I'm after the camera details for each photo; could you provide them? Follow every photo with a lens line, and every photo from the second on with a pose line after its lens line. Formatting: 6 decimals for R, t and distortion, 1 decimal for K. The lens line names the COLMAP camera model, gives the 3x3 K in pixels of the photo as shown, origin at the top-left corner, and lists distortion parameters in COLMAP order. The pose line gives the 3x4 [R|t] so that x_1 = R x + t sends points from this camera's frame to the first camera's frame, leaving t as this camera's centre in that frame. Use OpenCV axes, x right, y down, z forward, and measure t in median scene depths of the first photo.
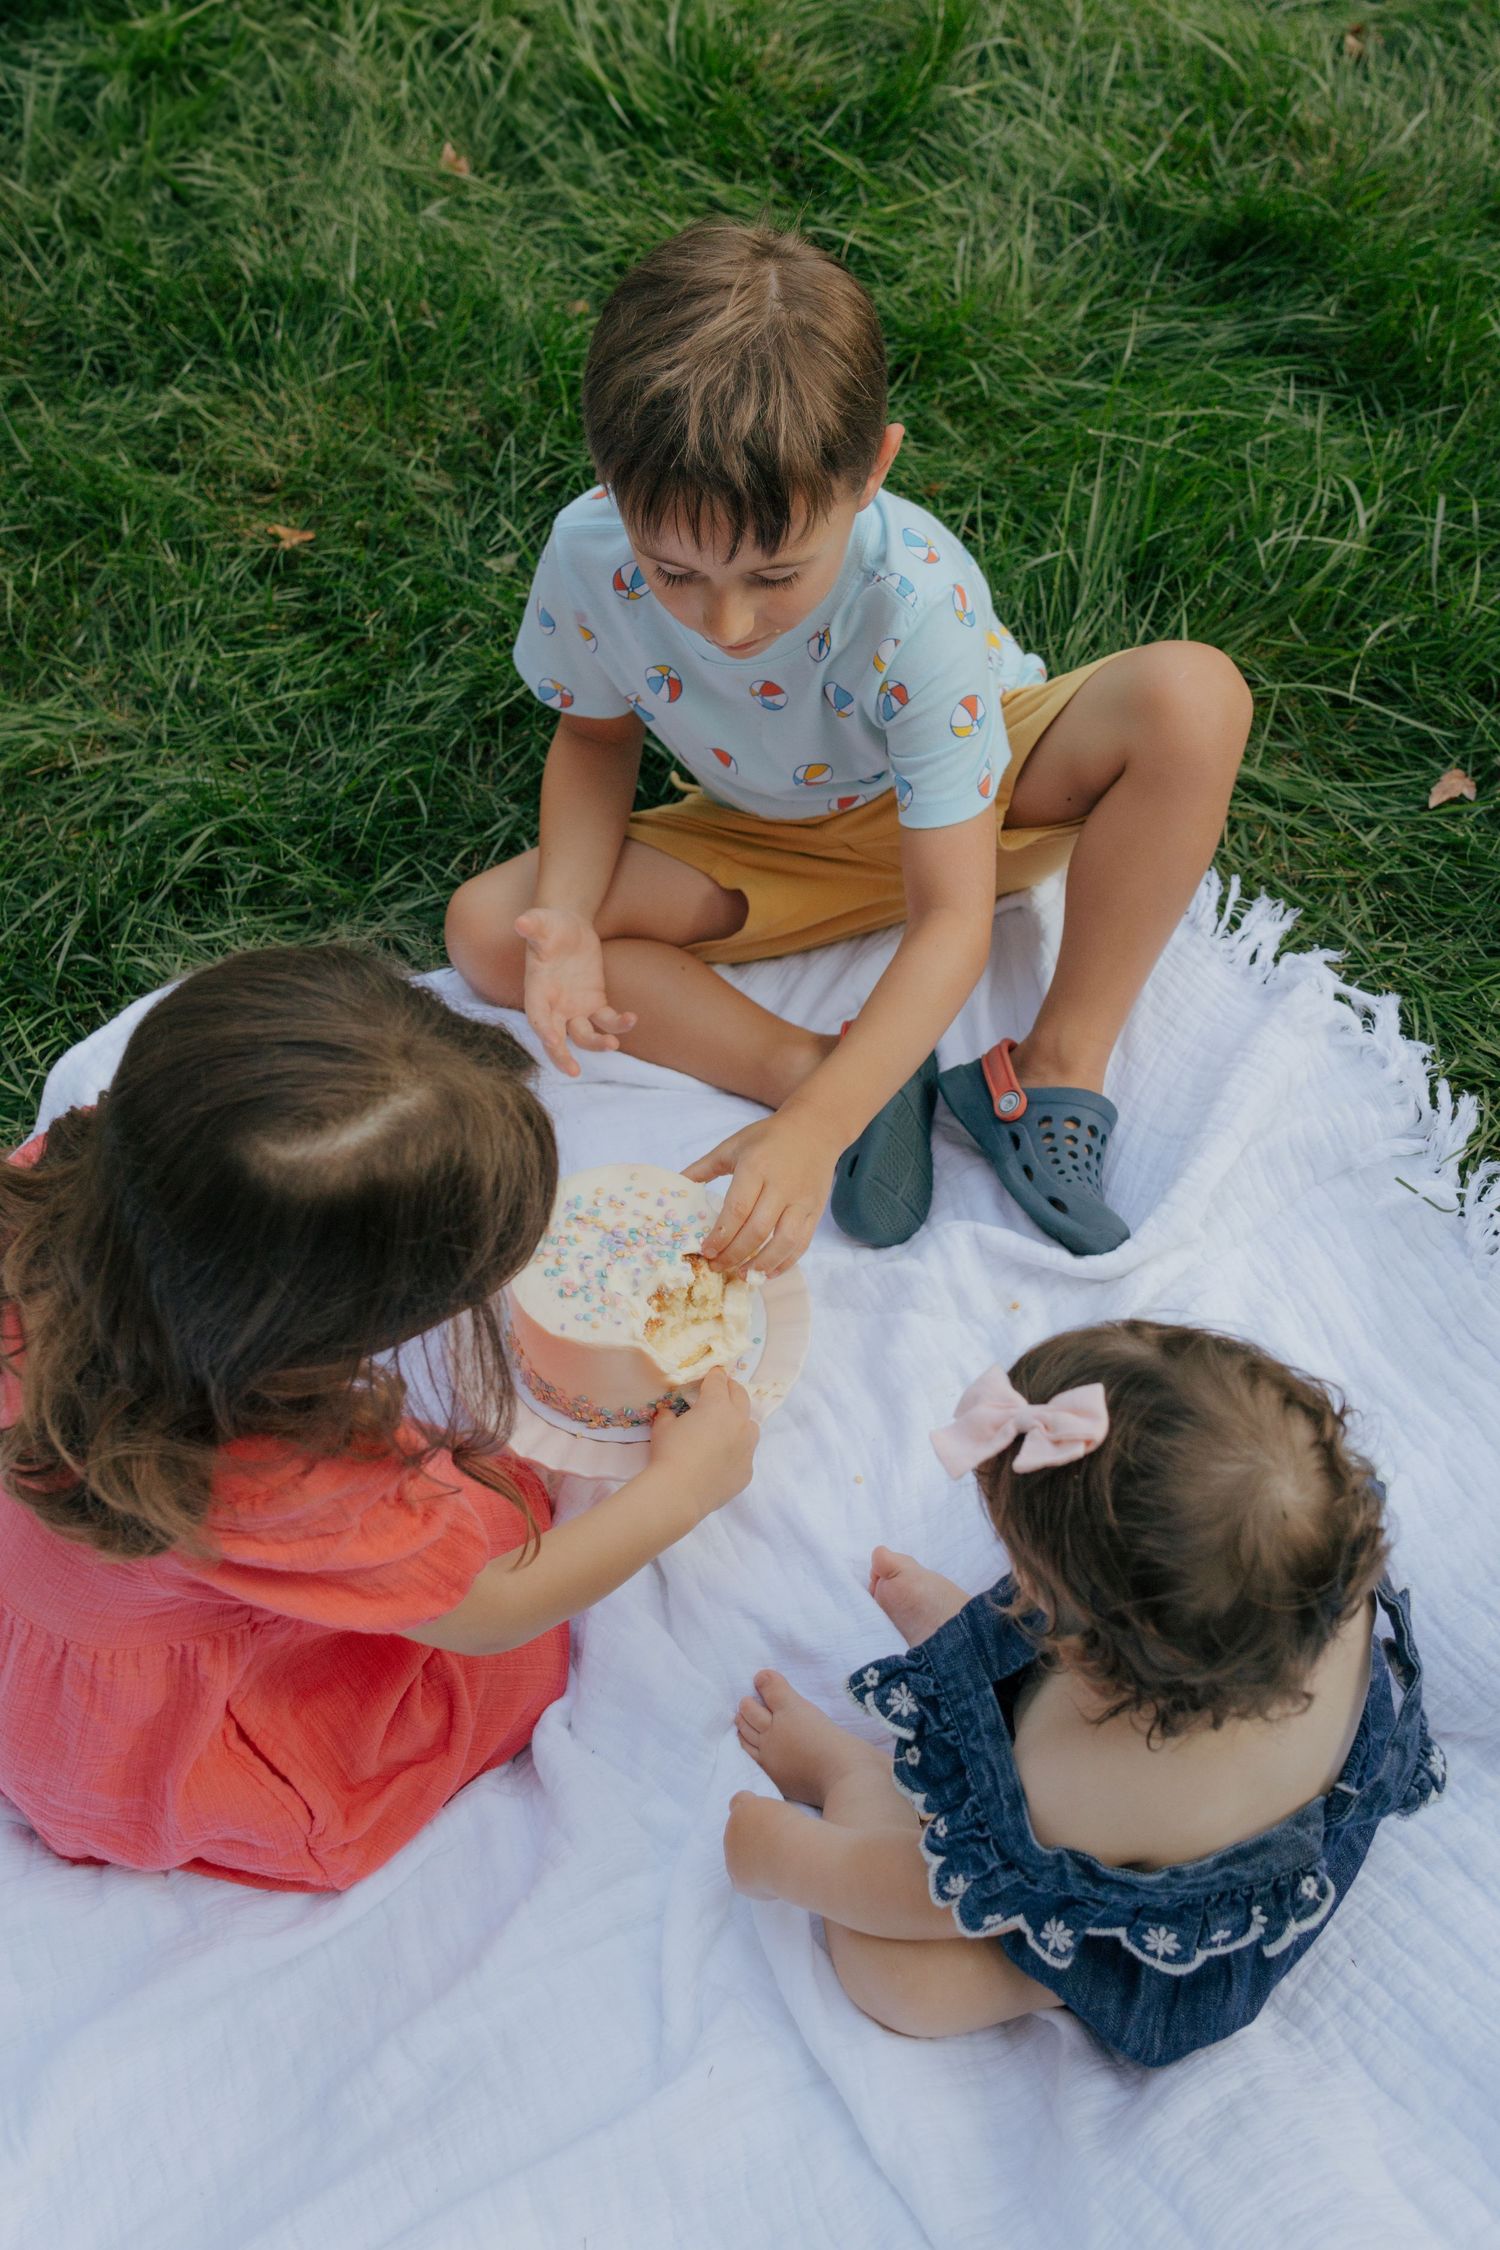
lens RADIAL K [[3995.7, 0, 750.0], [0, 3995.7, 1125.0], [0, 0, 1]] dist [0.035261, 0.262641]
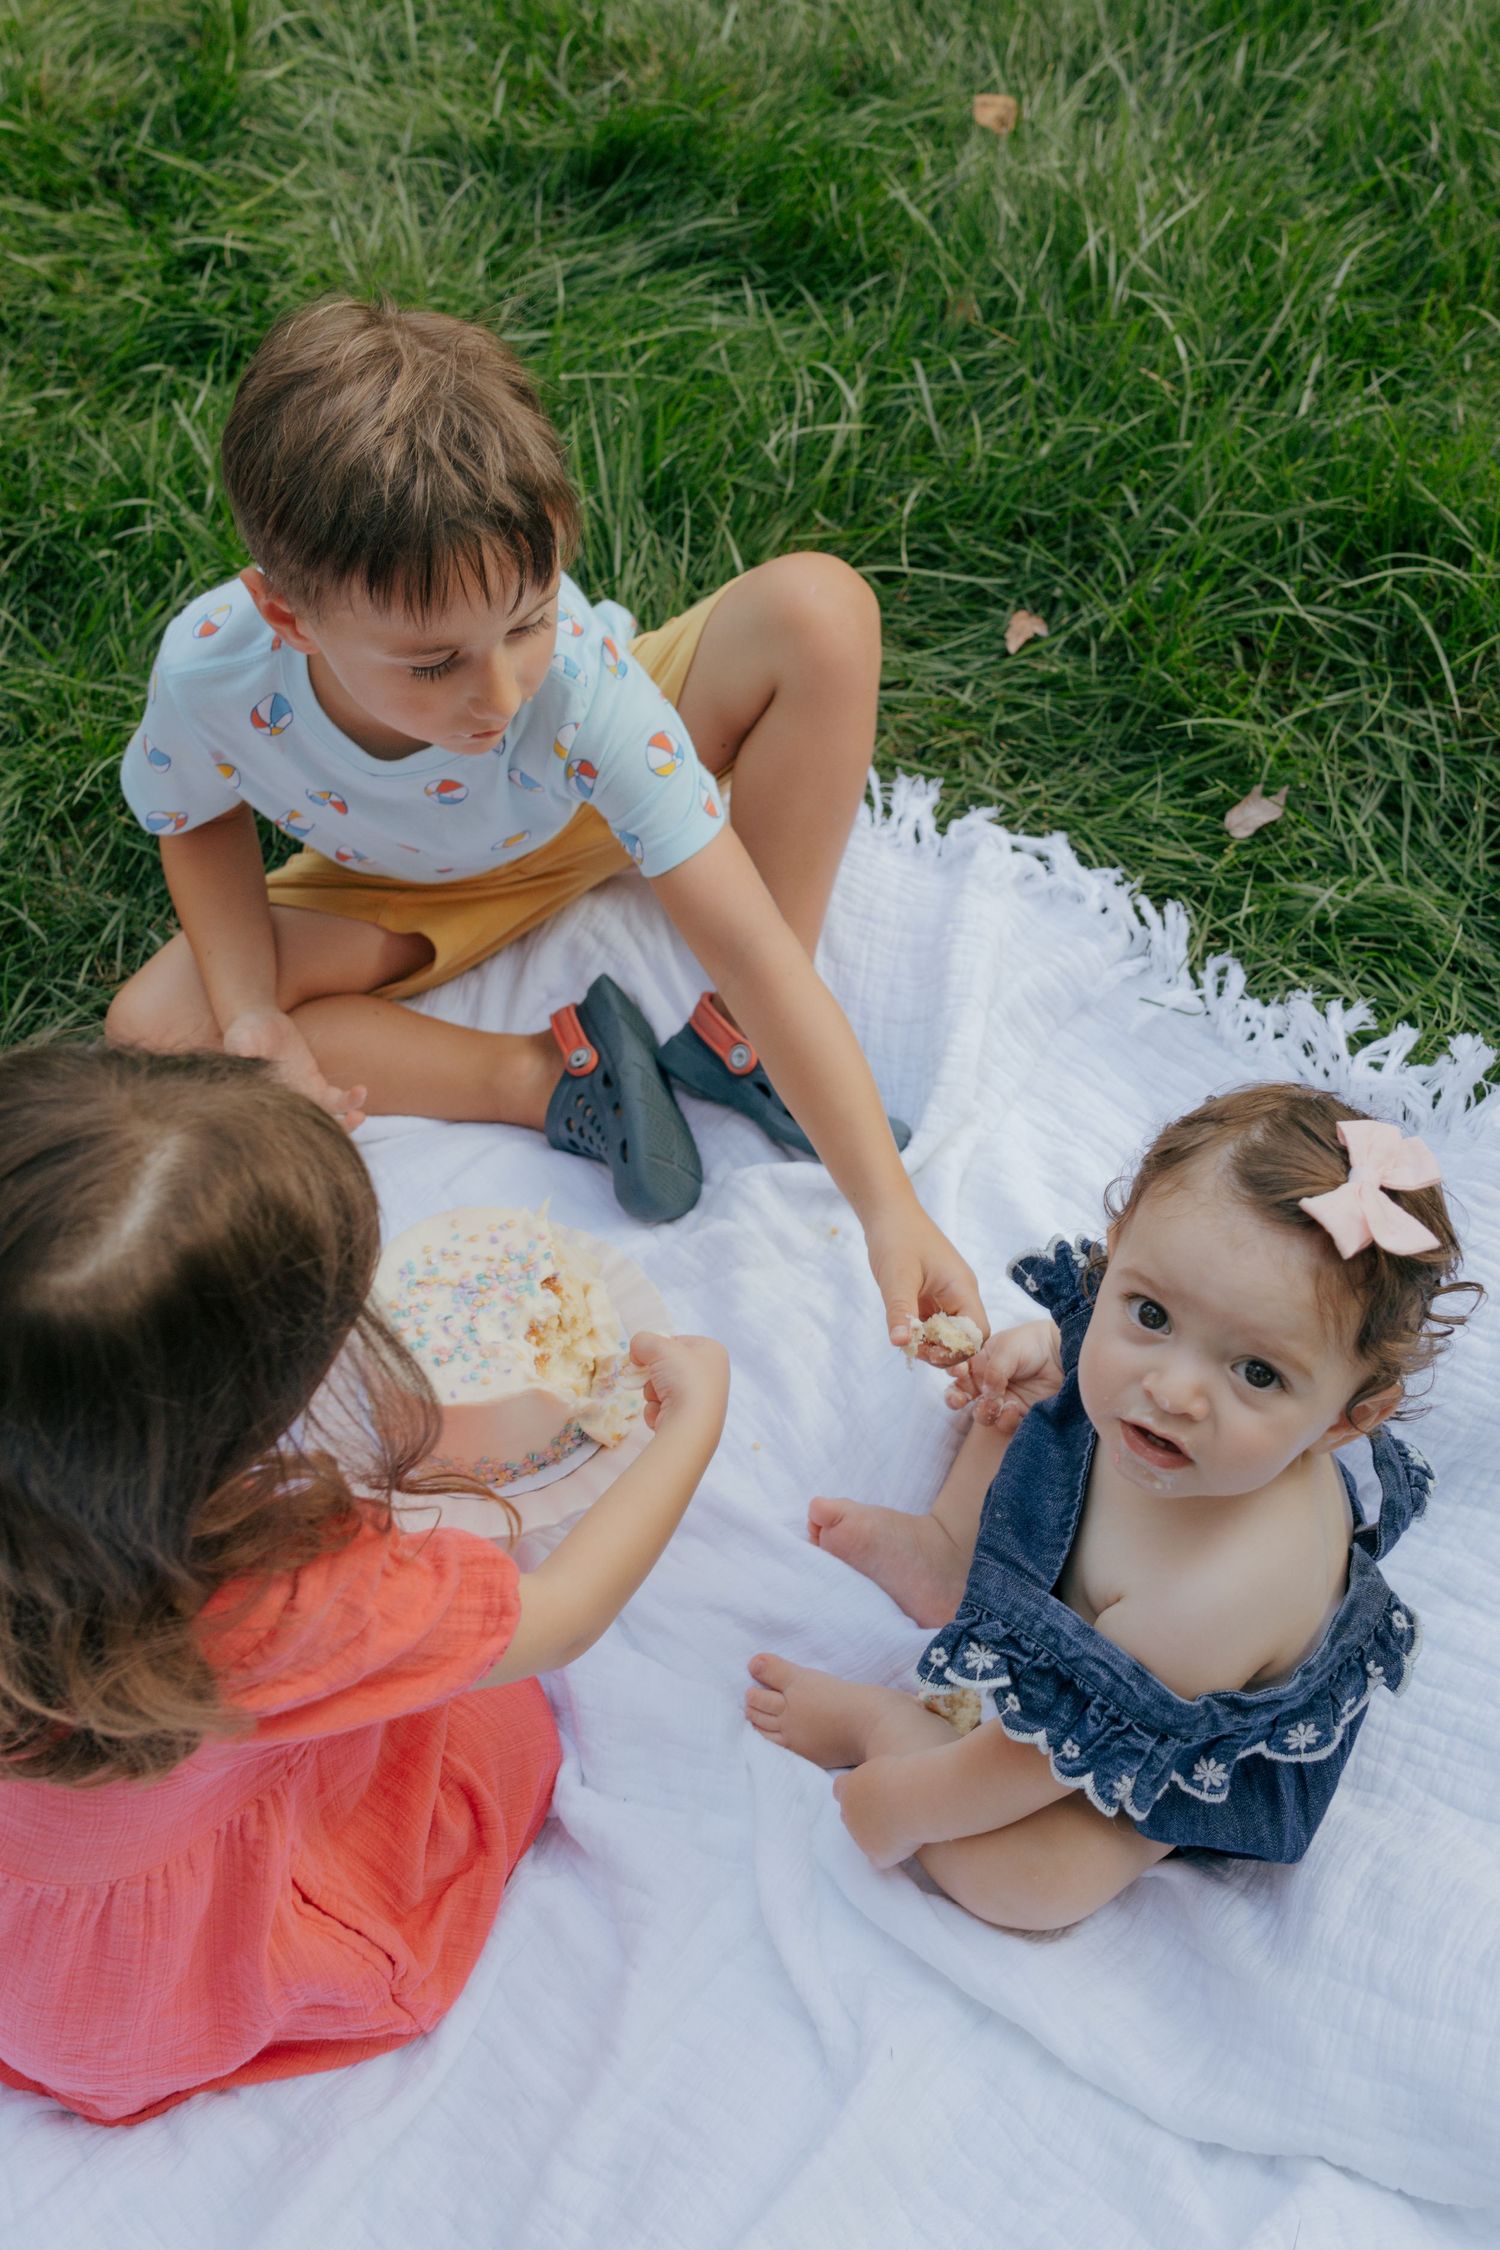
lens RADIAL K [[3995.7, 0, 750.0], [0, 3995.7, 1125.0], [0, 0, 1]] dist [0.035261, 0.262641]
pose [[0.875534, -0.290846, 0.385809, -0.323331], [0.289488, 0.955102, 0.063064, -0.048090], [-0.386829, 0.056472, 0.920421, 0.087735]]
